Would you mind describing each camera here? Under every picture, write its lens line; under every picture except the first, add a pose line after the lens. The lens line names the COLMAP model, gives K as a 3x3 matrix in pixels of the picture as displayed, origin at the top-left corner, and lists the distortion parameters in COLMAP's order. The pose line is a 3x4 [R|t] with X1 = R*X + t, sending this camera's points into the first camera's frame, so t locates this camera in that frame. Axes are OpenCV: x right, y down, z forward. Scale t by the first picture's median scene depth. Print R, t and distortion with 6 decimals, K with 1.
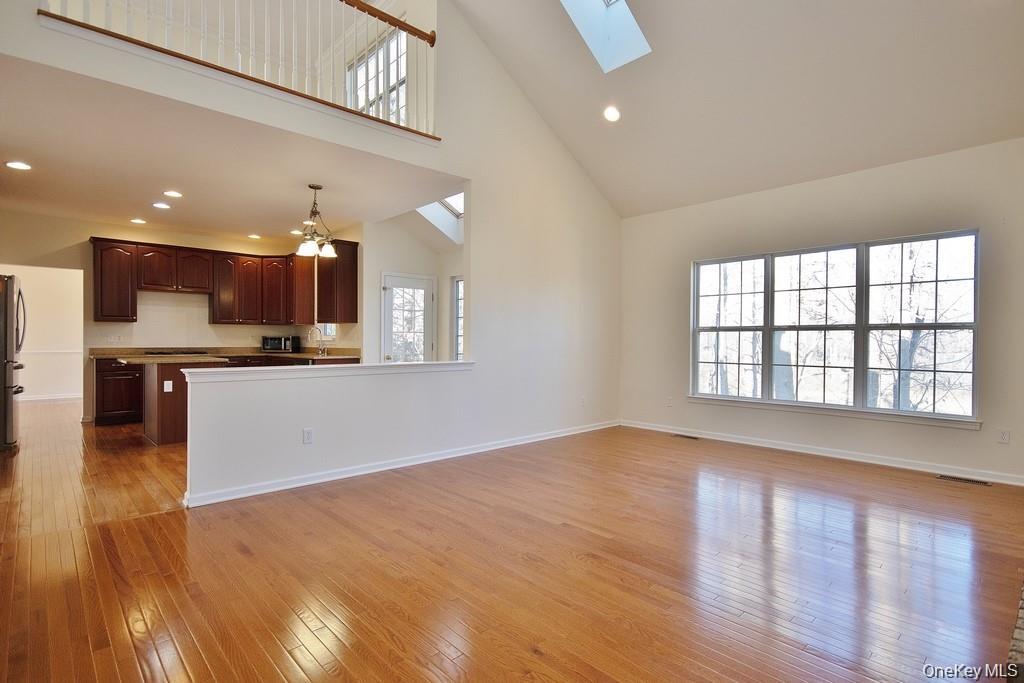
lens RADIAL K [[517.1, 0, 502.2], [0, 517.1, 338.8], [0, 0, 1]] dist [0.012789, 0.001781]
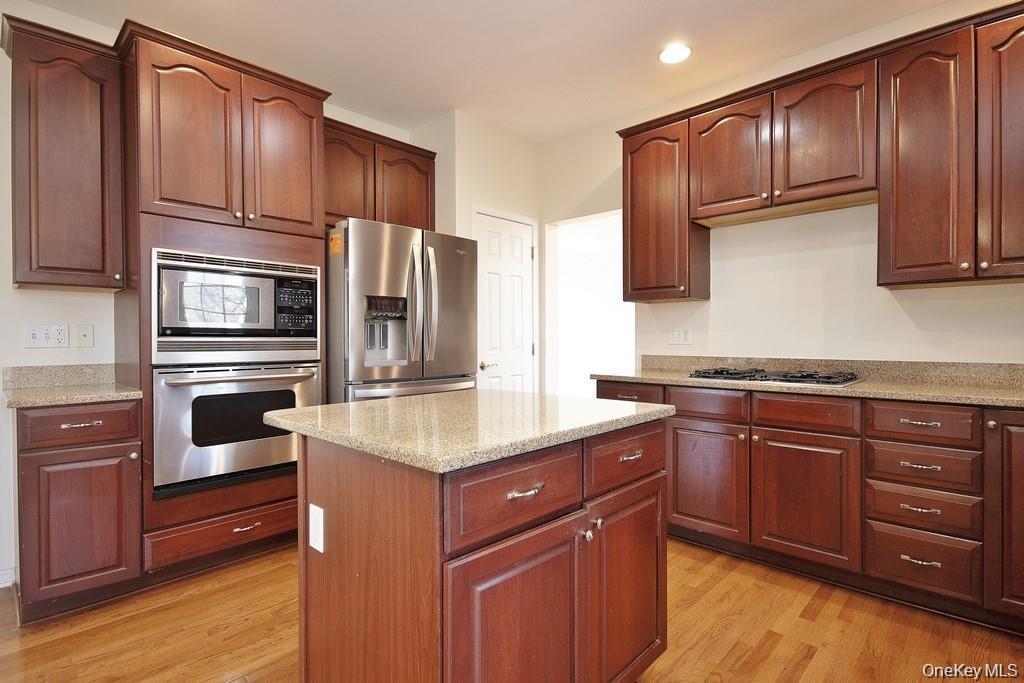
lens RADIAL K [[517.1, 0, 504.9], [0, 517.1, 338.6], [0, 0, 1]] dist [0.012789, 0.001781]
pose [[0.080914, -0.002242, -0.996719, -0.288680], [0.005263, 0.999984, -0.001822, 0.001444], [0.996707, -0.005098, 0.080924, 0.794272]]
